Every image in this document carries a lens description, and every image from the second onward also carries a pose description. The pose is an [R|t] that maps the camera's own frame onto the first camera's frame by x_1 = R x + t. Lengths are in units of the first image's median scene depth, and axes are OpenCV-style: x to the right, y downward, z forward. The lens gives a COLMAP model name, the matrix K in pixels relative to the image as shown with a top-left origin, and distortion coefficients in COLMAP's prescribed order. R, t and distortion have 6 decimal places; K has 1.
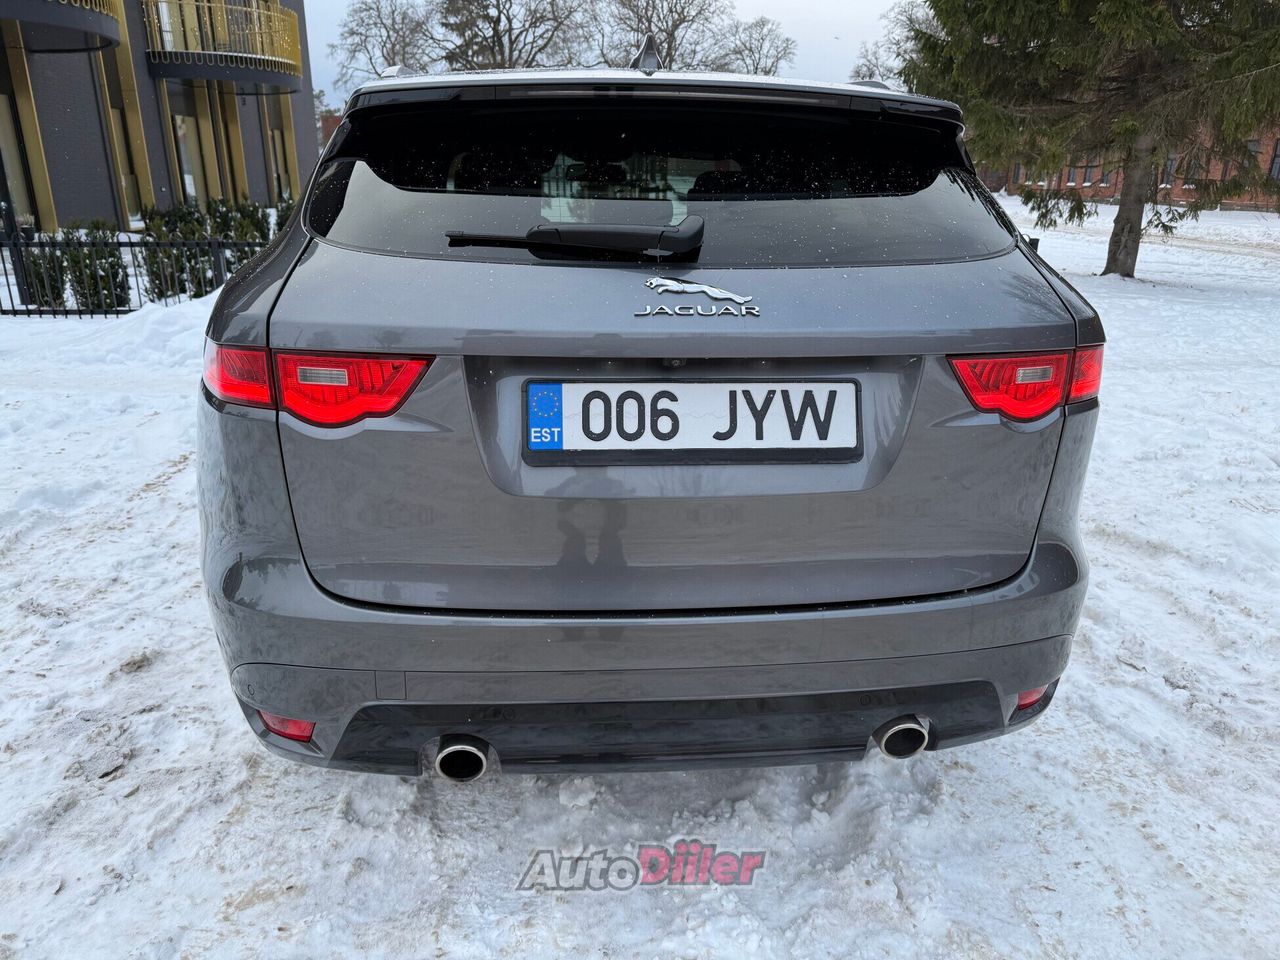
lens RADIAL K [[923.6, 0, 637.9], [0, 923.6, 487.2], [0, 0, 1]] dist [0.004696, -0.005614]
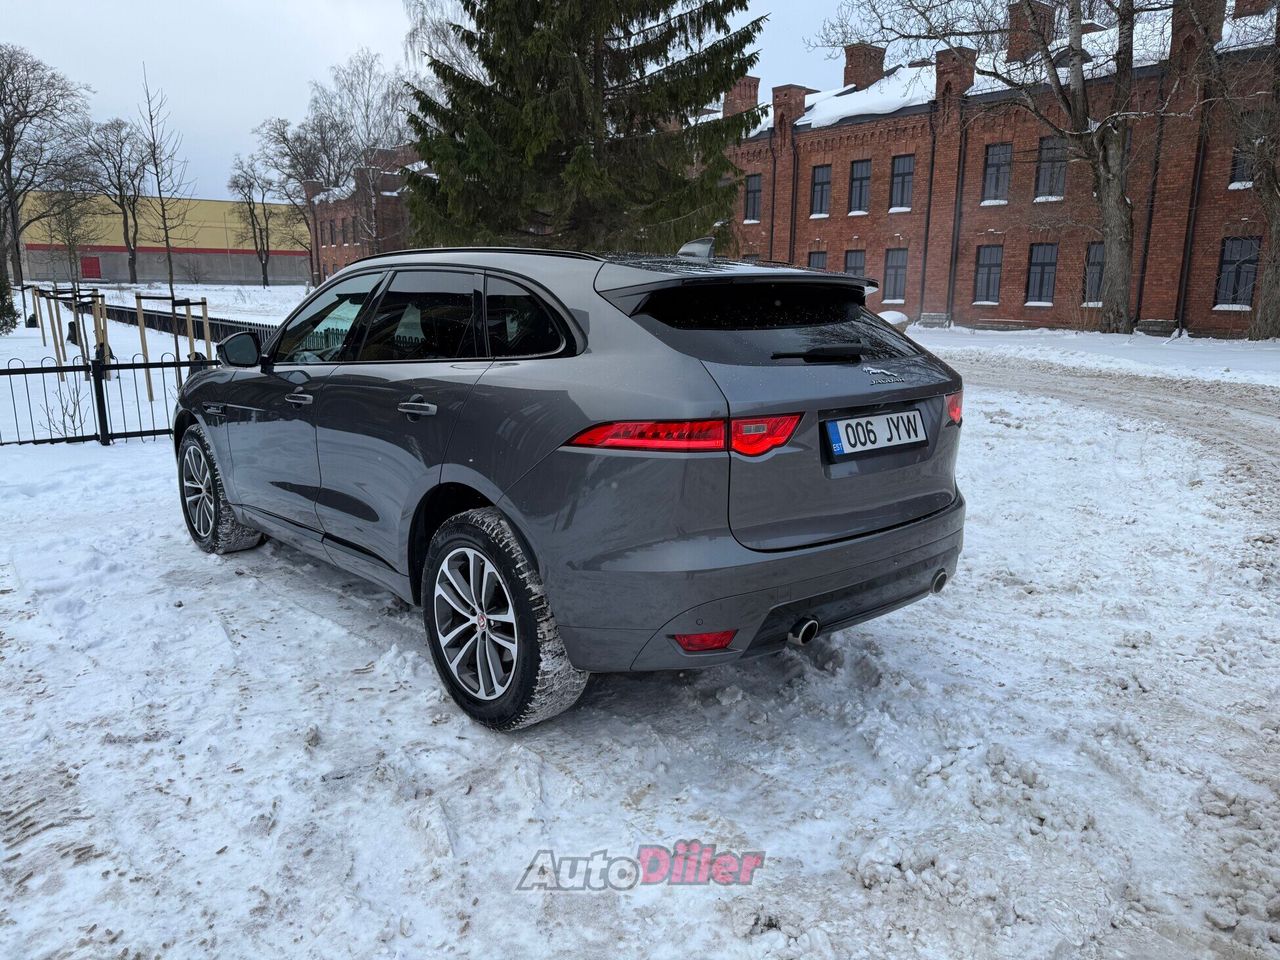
lens RADIAL K [[920.2, 0, 652.6], [0, 920.2, 477.3], [0, 0, 1]] dist [0.030872, -0.033807]
pose [[0.798800, -0.125480, 0.588364, -1.123306], [0.193353, 0.979665, -0.053576, 0.026091], [-0.569677, 0.156559, 0.806819, -0.265994]]
